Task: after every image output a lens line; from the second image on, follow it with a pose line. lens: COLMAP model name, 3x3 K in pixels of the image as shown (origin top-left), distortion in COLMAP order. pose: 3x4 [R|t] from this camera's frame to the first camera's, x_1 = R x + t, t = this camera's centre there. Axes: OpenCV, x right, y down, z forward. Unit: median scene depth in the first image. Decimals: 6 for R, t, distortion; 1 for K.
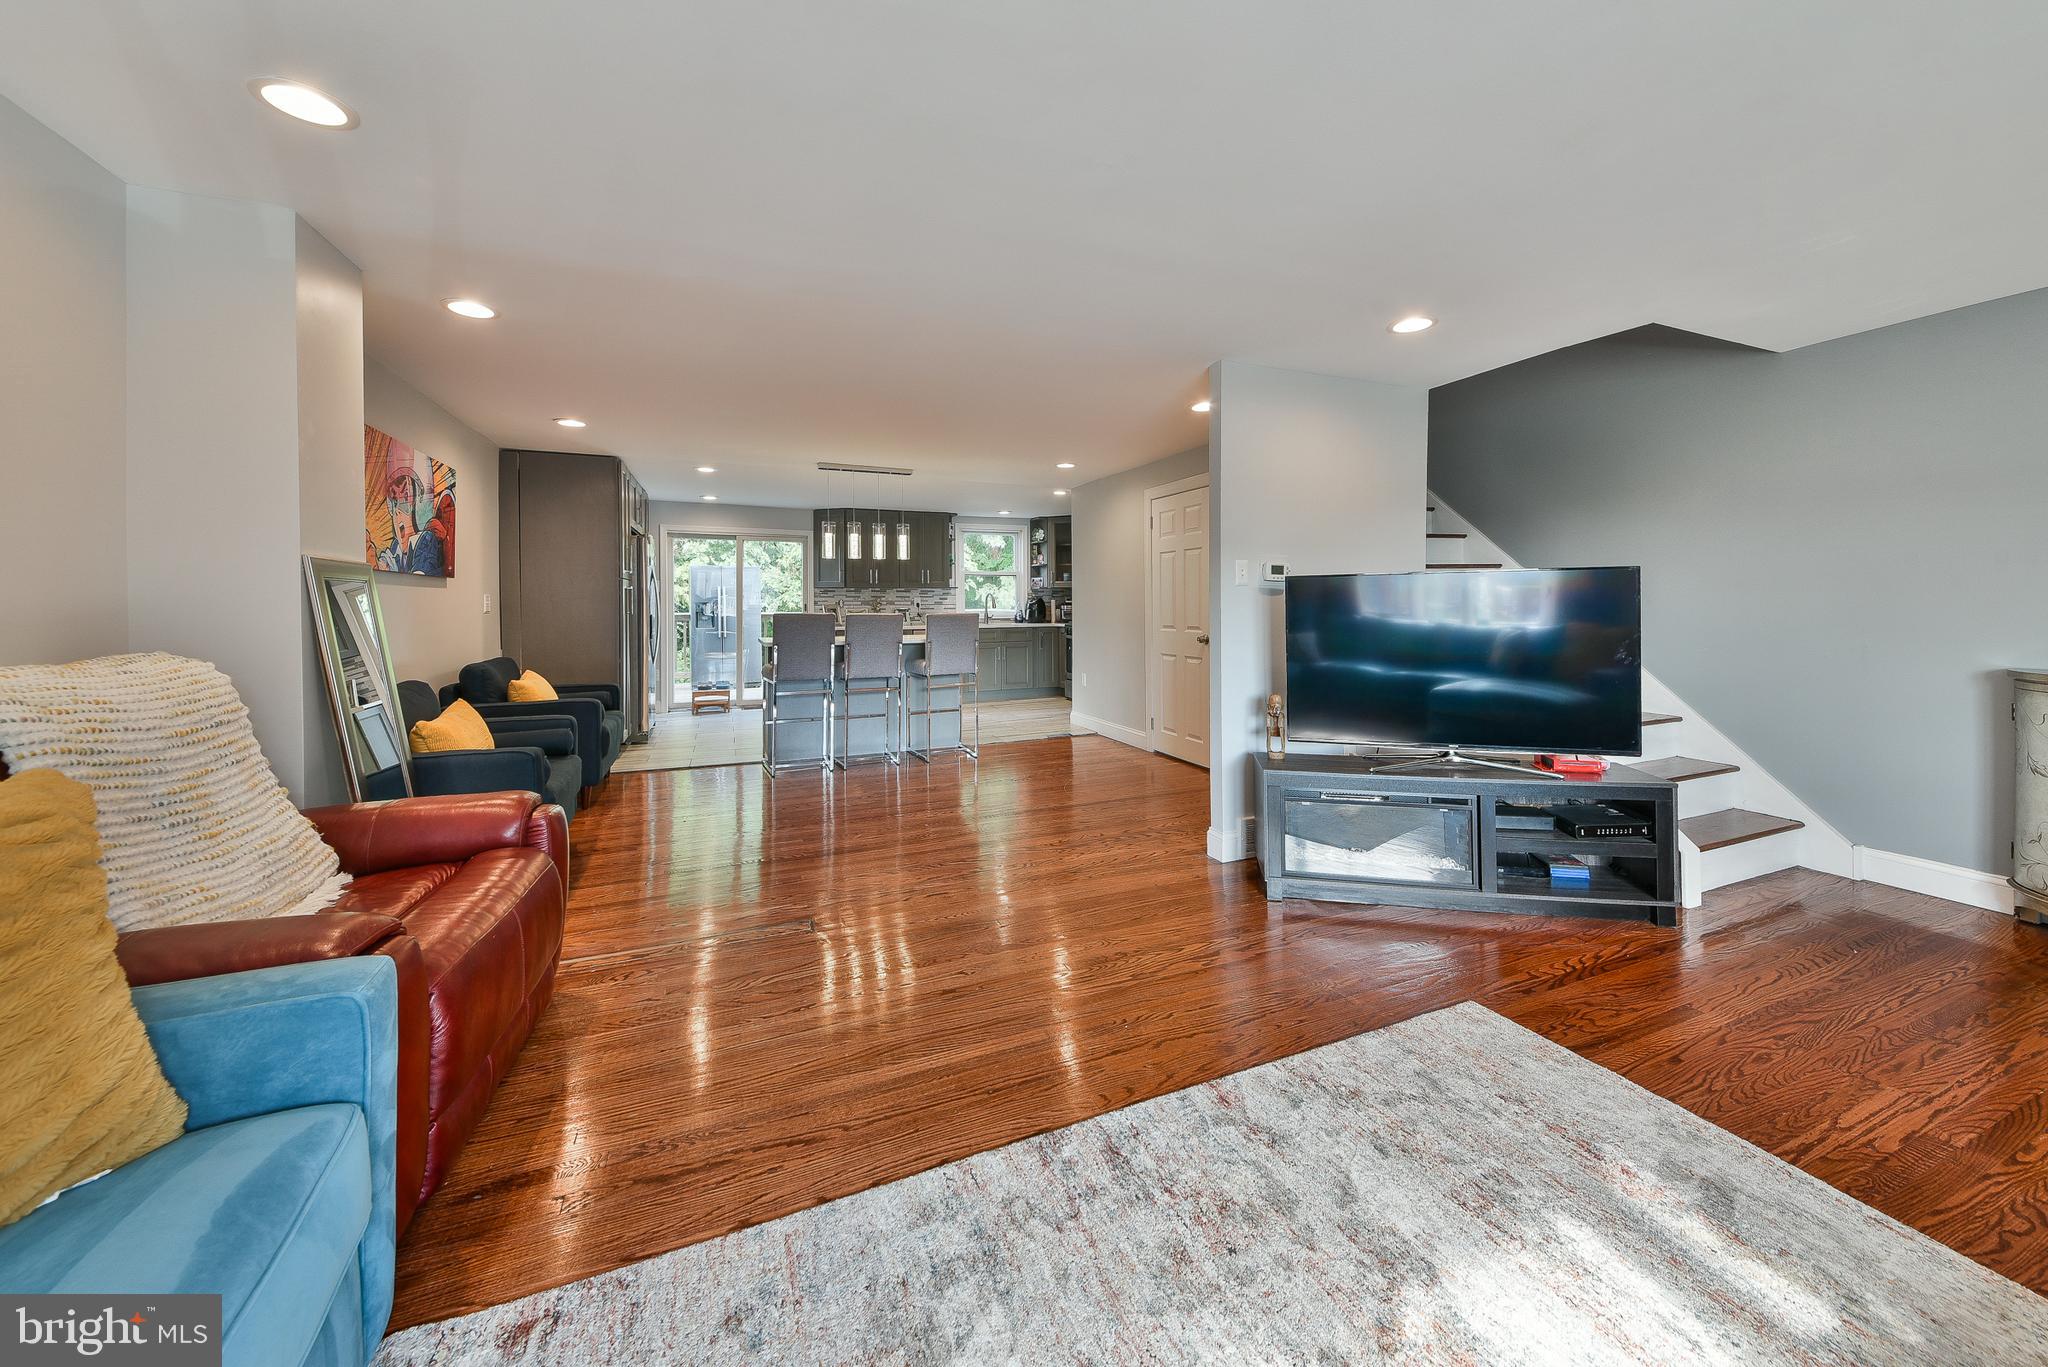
lens RADIAL K [[762.8, 0, 1037.0], [0, 762.8, 602.0], [0, 0, 1]] dist [0.024759, -0.009784]
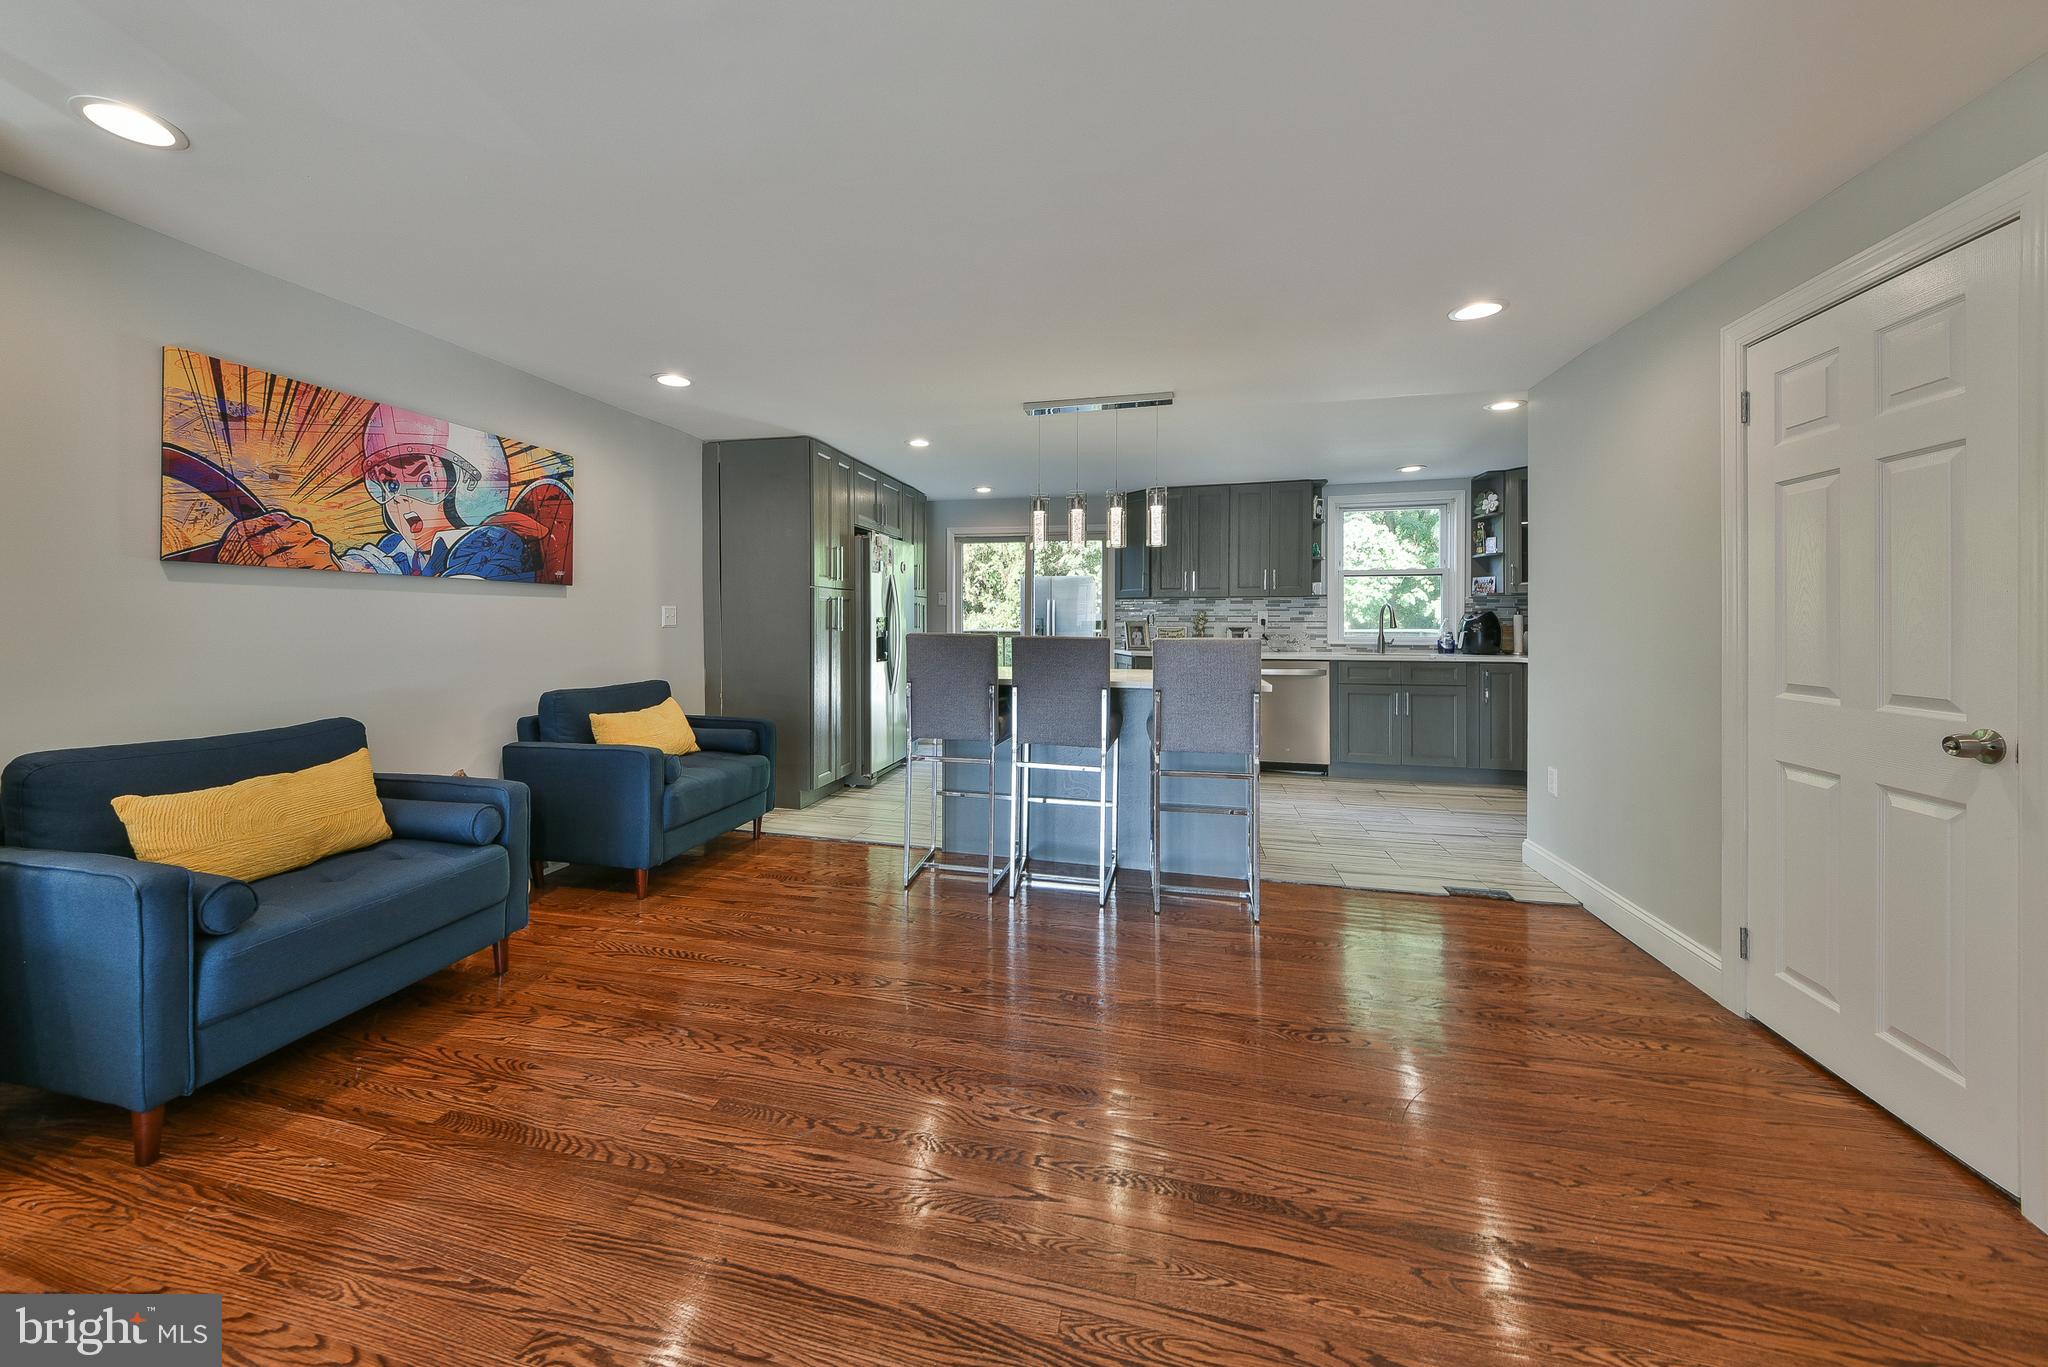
lens RADIAL K [[718.9, 0, 1012.6], [0, 718.9, 618.9], [0, 0, 1]] dist [0.024118, -0.018293]
pose [[0.785714, 0.002426, -0.618585, 0.067158], [-0.004087, 0.999991, -0.001270, 0.002706], [0.618577, 0.003526, 0.785717, 0.385862]]
